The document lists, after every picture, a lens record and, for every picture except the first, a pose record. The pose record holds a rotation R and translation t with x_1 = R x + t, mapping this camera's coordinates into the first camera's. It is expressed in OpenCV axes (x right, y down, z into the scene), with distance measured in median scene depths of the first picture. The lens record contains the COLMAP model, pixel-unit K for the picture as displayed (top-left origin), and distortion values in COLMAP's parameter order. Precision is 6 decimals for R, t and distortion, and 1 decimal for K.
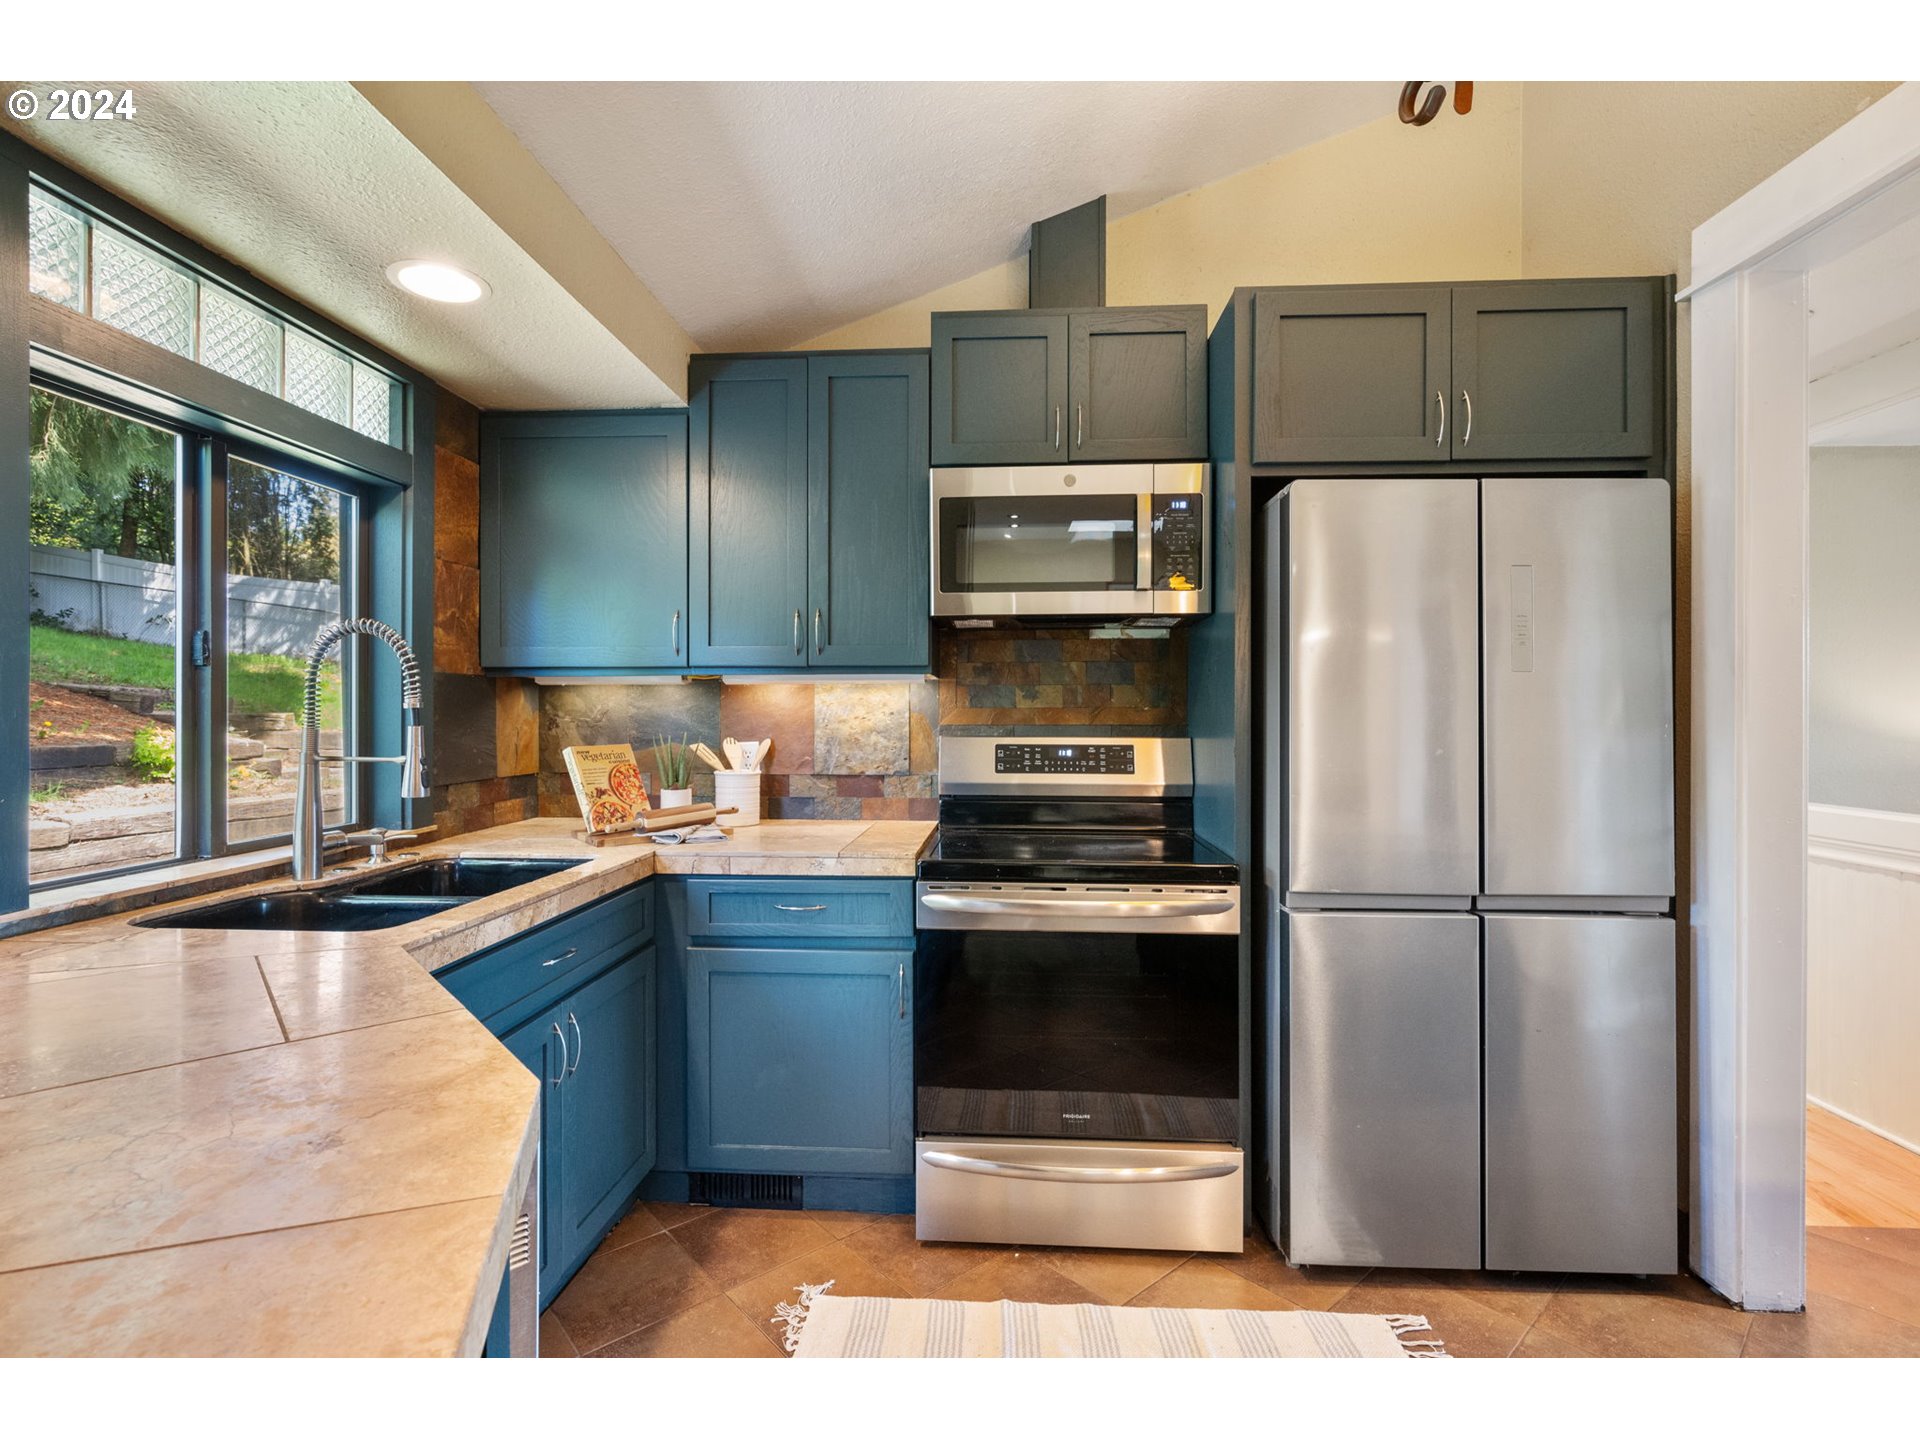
lens RADIAL K [[895.4, 0, 962.7], [0, 895.4, 717.0], [0, 0, 1]] dist [-0.008623, 0.000756]
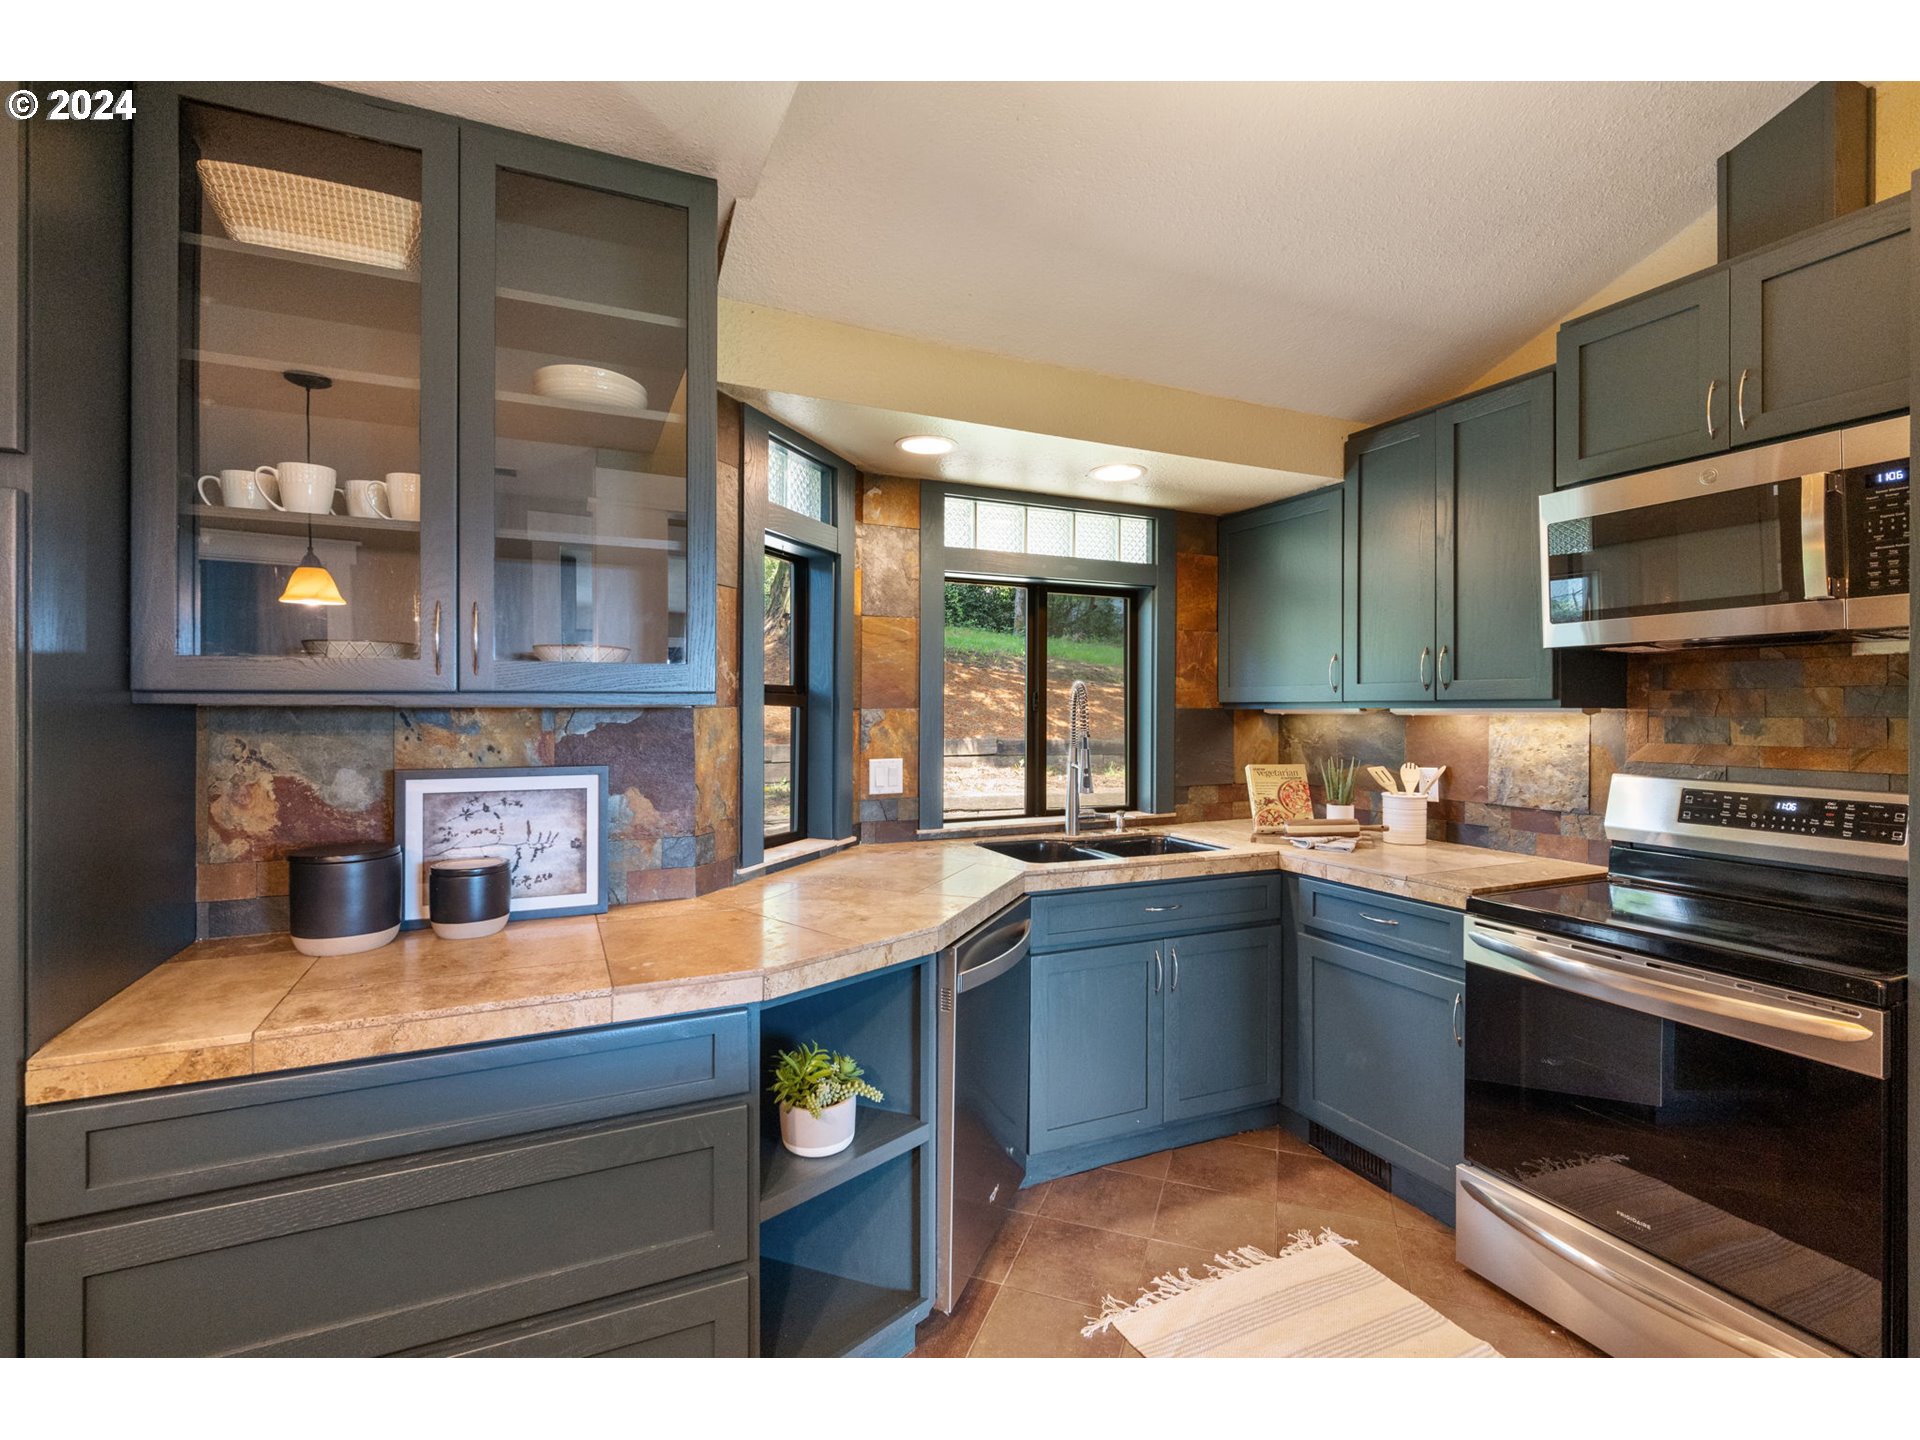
lens RADIAL K [[895.4, 0, 952.7], [0, 895.4, 708.4], [0, 0, 1]] dist [-0.008623, 0.000756]
pose [[0.462328, 0.001088, -0.886708, 0.500346], [-0.005807, 0.999982, -0.001801, -0.042422], [0.886690, 0.005981, 0.462326, -0.001591]]
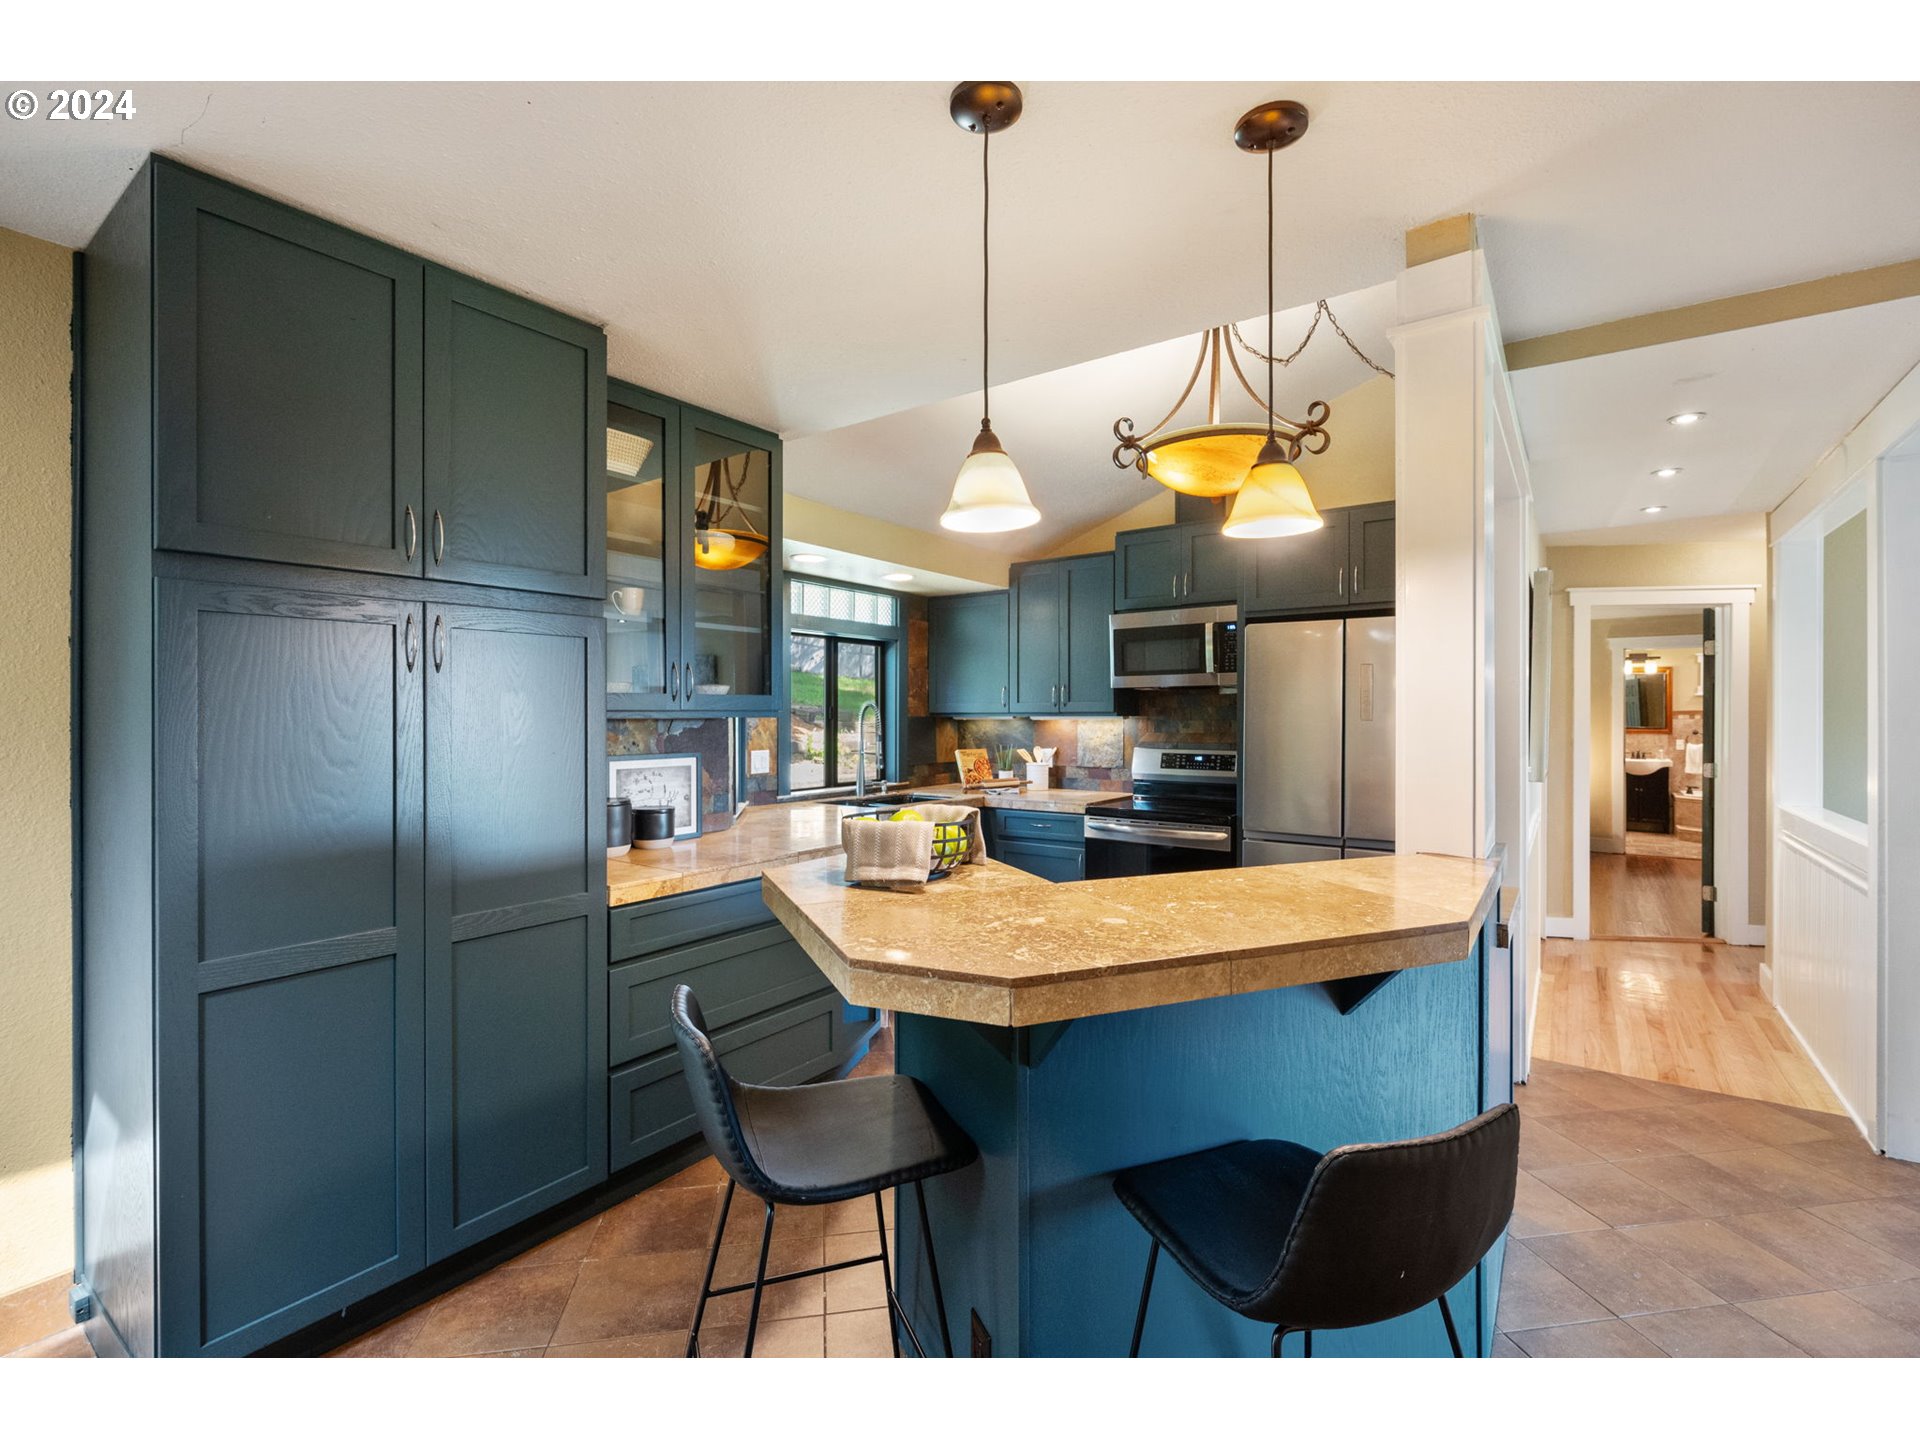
lens RADIAL K [[895.4, 0, 966.2], [0, 895.4, 715.7], [0, 0, 1]] dist [-0.008623, 0.000756]
pose [[0.847006, -0.000075, -0.531583, 0.731096], [-0.001299, 0.999997, -0.002210, -0.044985], [0.531581, 0.002563, 0.847003, -0.845313]]
